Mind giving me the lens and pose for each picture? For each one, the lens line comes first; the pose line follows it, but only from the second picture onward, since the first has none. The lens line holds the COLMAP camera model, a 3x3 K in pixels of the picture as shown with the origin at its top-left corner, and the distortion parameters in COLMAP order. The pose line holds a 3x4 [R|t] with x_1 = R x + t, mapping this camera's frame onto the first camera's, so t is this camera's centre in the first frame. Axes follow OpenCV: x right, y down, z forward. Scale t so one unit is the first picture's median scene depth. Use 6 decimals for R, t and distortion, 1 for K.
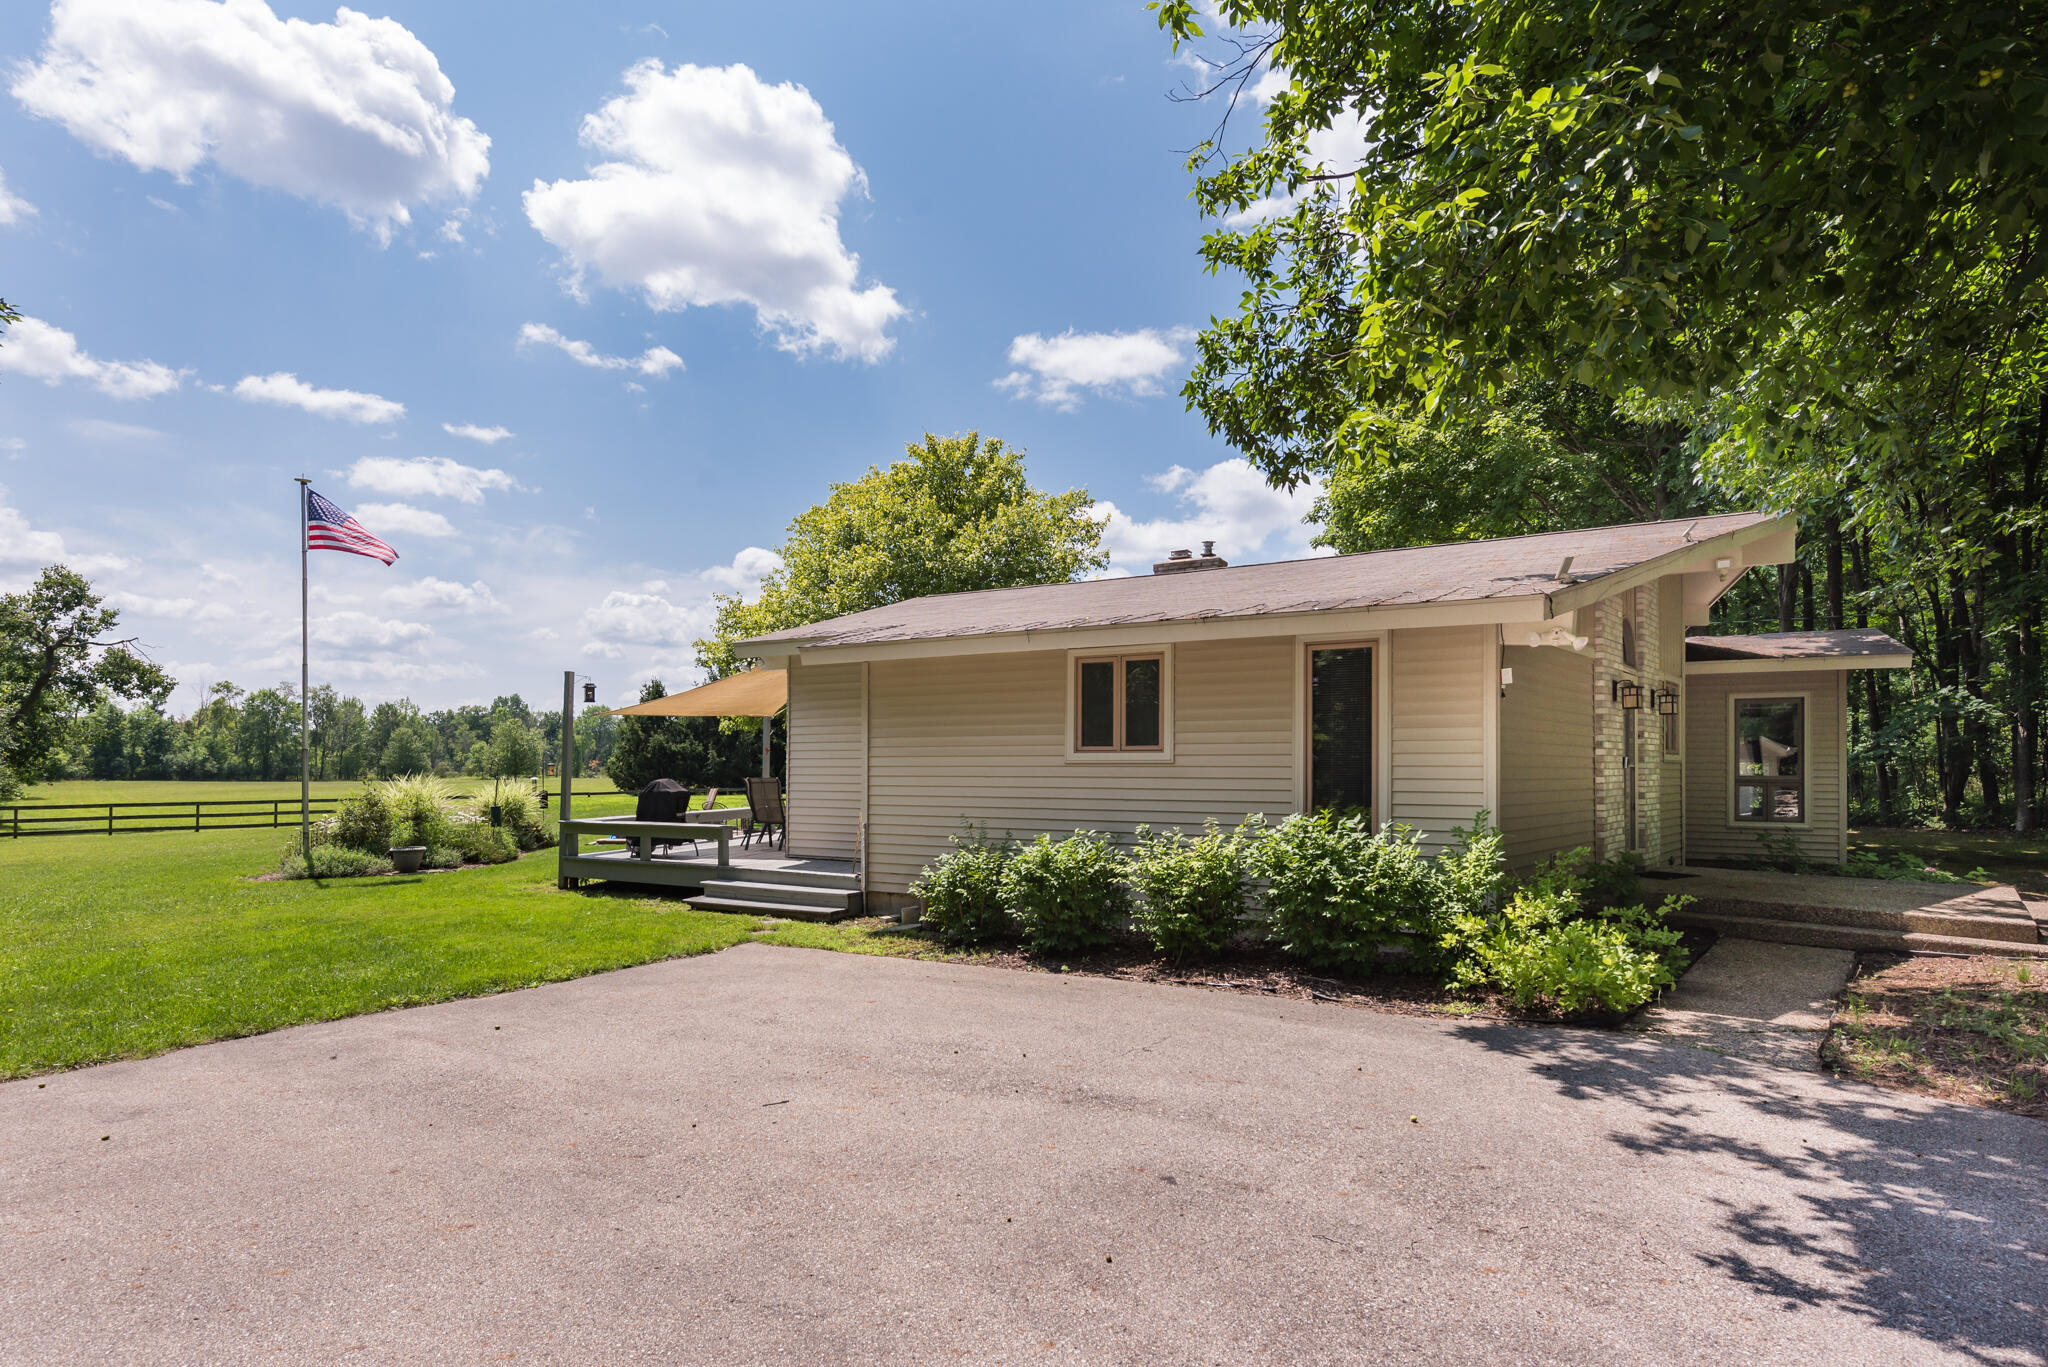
lens RADIAL K [[1021.0, 0, 1029.9], [0, 1021.0, 748.3], [0, 0, 1]] dist [0.013756, -0.011701]
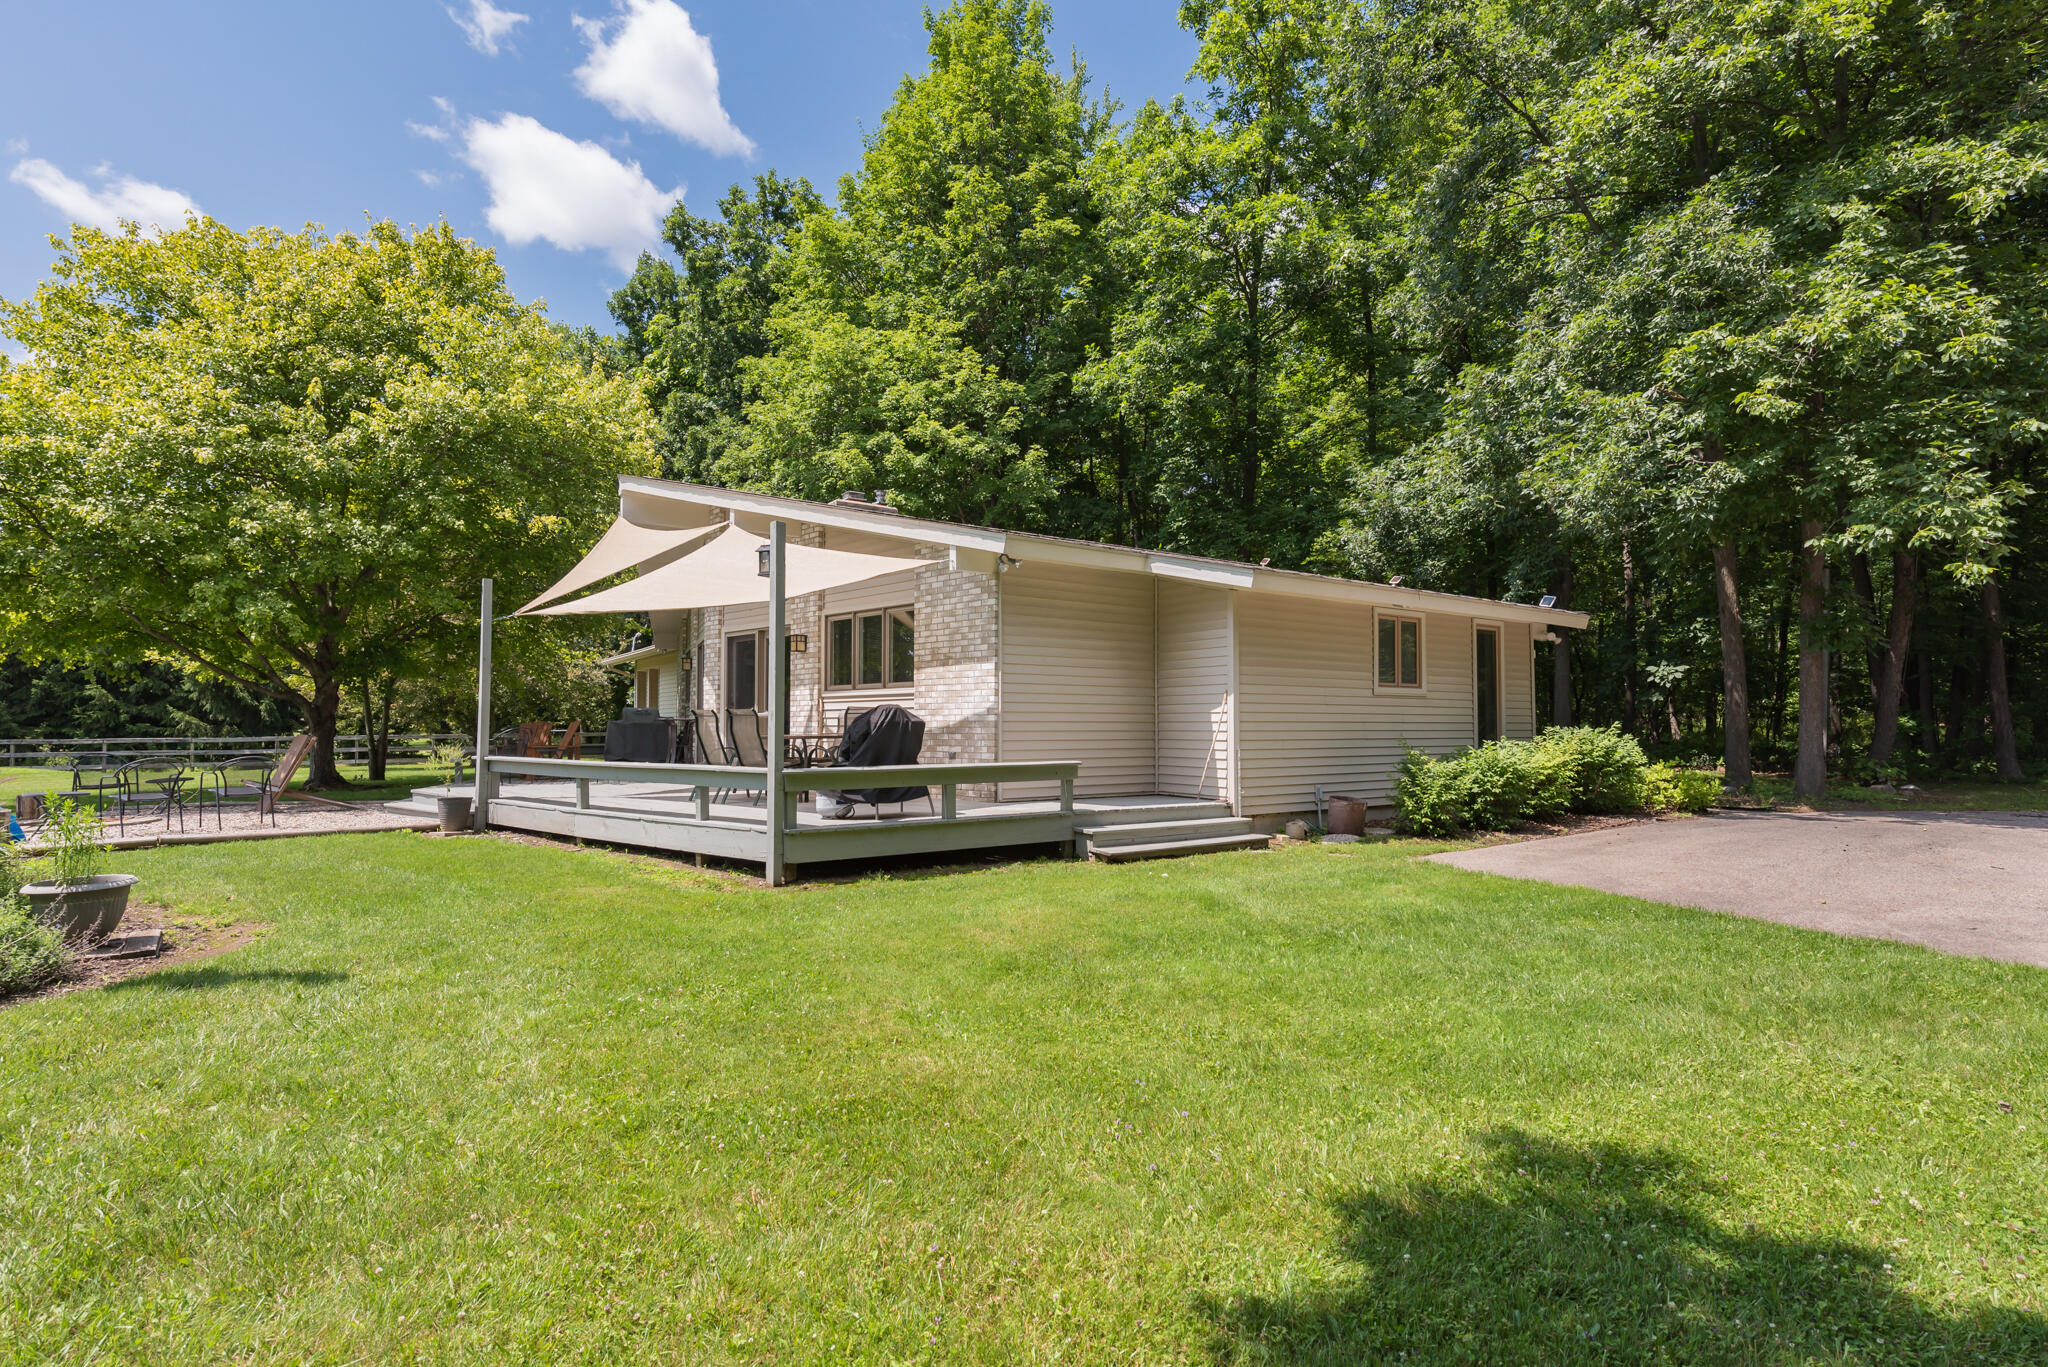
lens RADIAL K [[960.1, 0, 998.4], [0, 960.1, 695.1], [0, 0, 1]] dist [0.009680, 0.000113]
pose [[0.437693, 0.028026, 0.898688, -0.295507], [-0.018303, 0.999585, -0.022258, 0.011662], [-0.898938, -0.006706, 0.438024, 0.202867]]
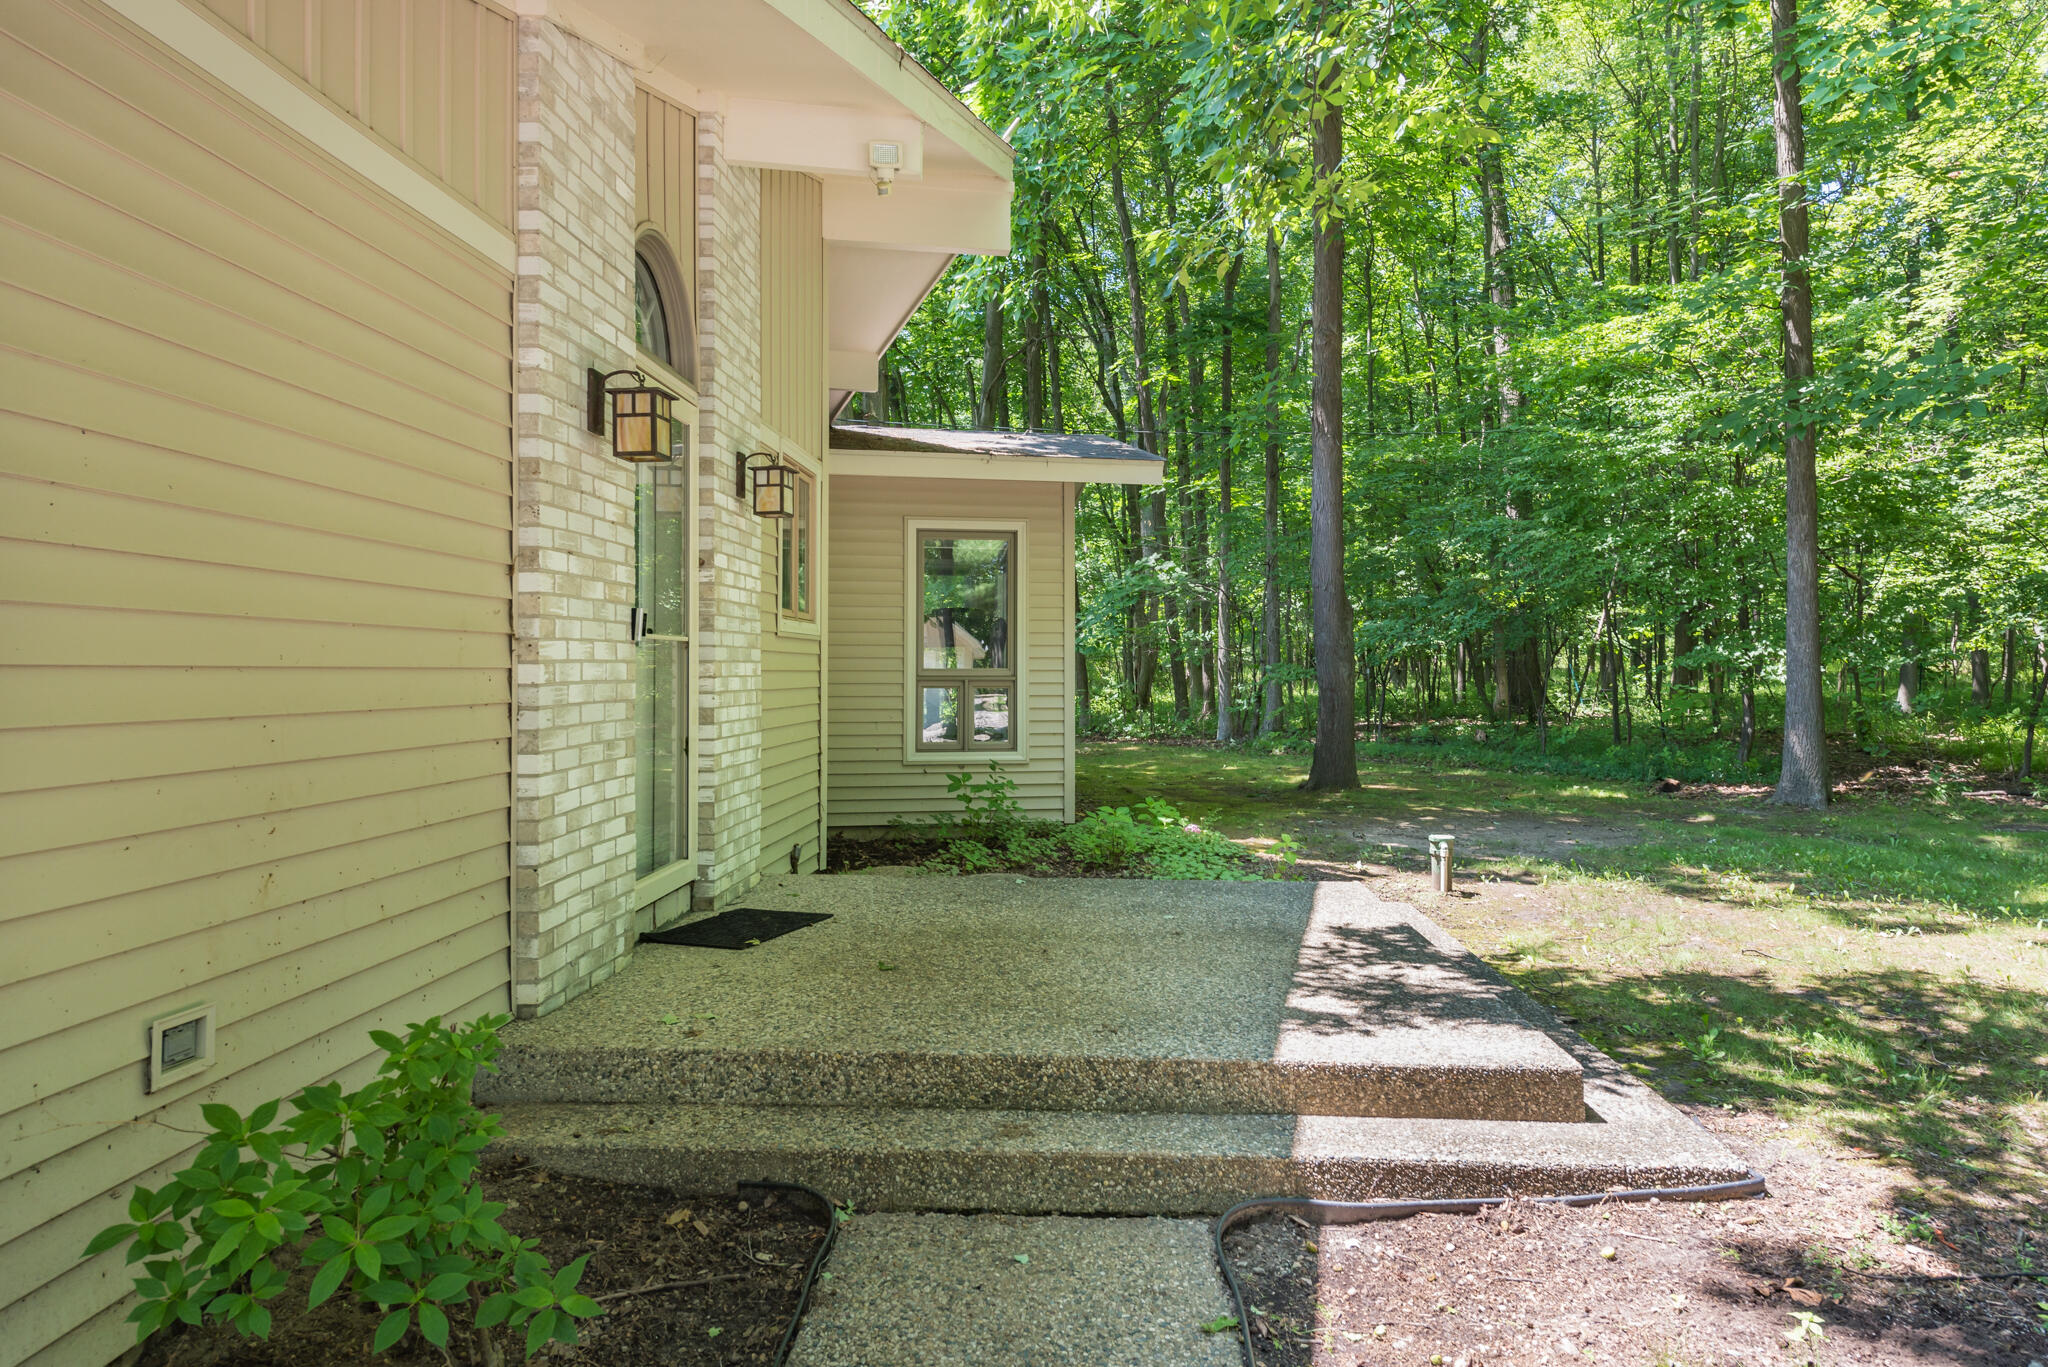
lens RADIAL K [[1398.1, 0, 1024.0], [0, 1398.1, 683.5], [0, 0, 1]] dist [0.001948, 0.001649]
pose [[0.783706, -0.011790, 0.621020, 0.102485], [-0.006595, 0.999606, 0.027300, 0.005278], [-0.621097, -0.025491, 0.783319, 0.144338]]
